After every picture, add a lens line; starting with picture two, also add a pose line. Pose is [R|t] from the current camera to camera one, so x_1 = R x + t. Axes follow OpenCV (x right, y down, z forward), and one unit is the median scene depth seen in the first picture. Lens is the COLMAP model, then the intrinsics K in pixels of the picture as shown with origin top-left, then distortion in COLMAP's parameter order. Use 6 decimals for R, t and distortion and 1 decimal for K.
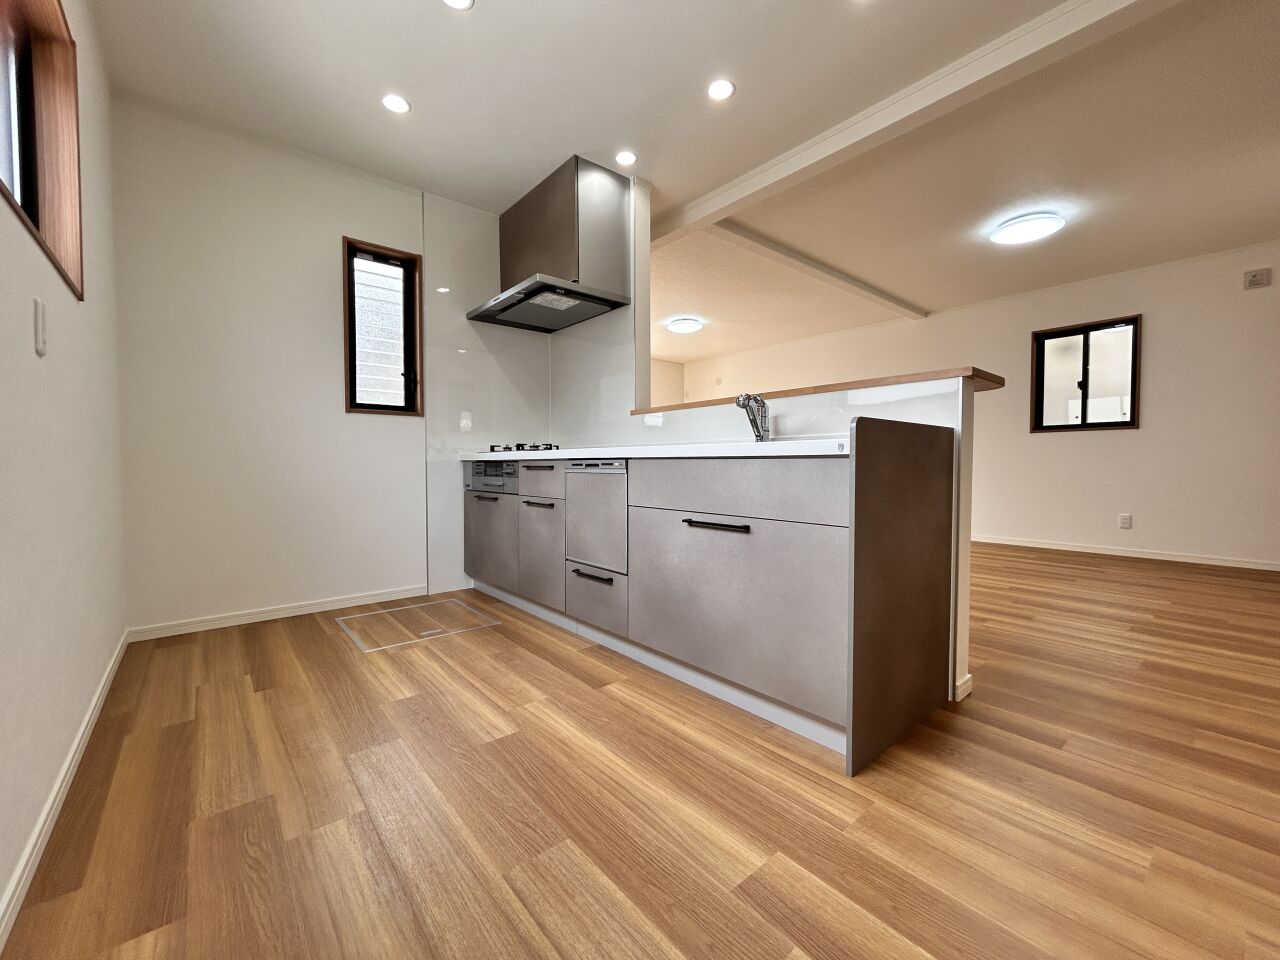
lens RADIAL K [[516.9, 0, 637.4], [0, 516.9, 476.9], [0, 0, 1]] dist [-0.001136, 0.000561]
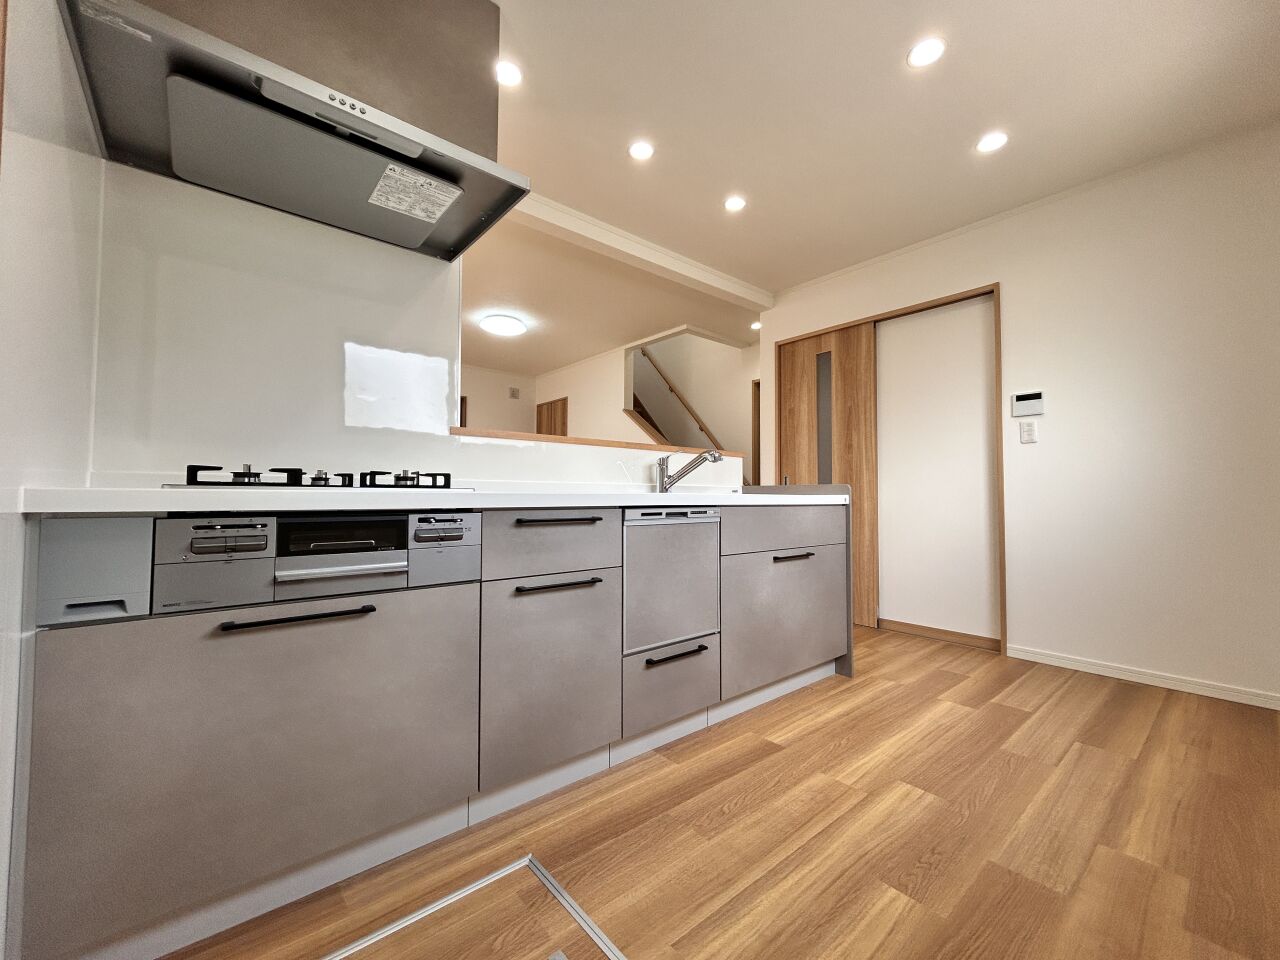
lens RADIAL K [[516.9, 0, 637.5], [0, 516.9, 482.7], [0, 0, 1]] dist [-0.001136, 0.000561]
pose [[0.002264, 0.030354, 0.999537, -0.996595], [0.024262, 0.999243, -0.030400, -0.054523], [-0.999703, 0.024319, 0.001526, 1.191572]]
